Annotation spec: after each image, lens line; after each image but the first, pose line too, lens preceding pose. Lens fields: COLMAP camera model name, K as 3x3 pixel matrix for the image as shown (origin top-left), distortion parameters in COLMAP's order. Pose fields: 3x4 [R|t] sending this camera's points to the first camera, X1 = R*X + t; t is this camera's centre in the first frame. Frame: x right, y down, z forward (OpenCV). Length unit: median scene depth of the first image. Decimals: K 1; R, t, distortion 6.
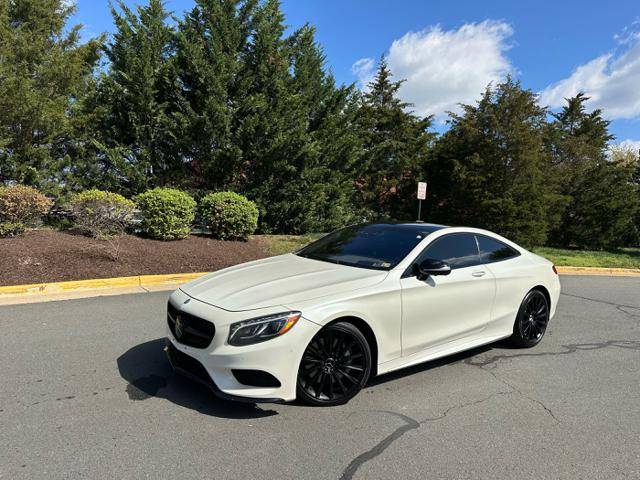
lens RADIAL K [[468.2, 0, 320.0], [0, 468.2, 240.0], [0, 0, 1]] dist [0.072228, -0.086240]
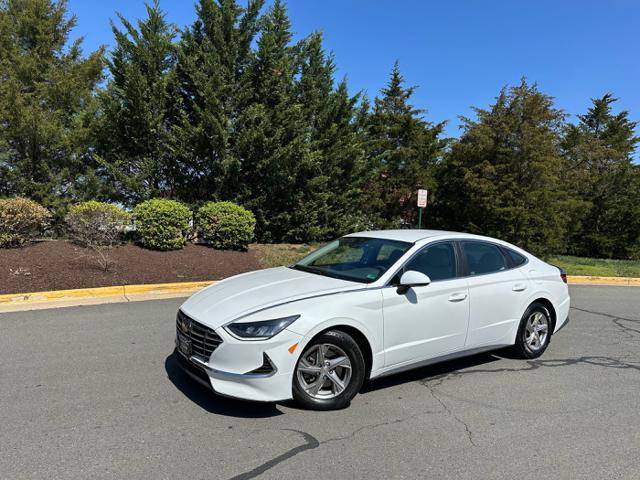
lens RADIAL K [[468.0, 0, 320.0], [0, 468.0, 240.0], [0, 0, 1]] dist [0.079639, -0.076068]
pose [[0.997273, -0.004352, -0.073675, 0.071639], [0.003009, 0.999827, -0.018328, -0.001085], [0.073742, 0.018057, 0.997114, 0.010500]]
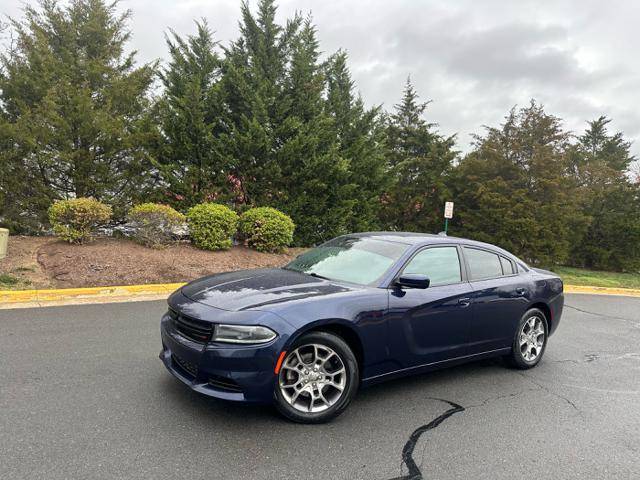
lens RADIAL K [[474.7, 0, 320.0], [0, 474.7, 240.0], [0, 0, 1]] dist [0.039314, -0.005704]
pose [[0.999221, 0.025213, -0.030374, -0.035437], [-0.026044, 0.999289, -0.027260, -0.000486], [0.029665, 0.028030, 0.999167, -0.070935]]
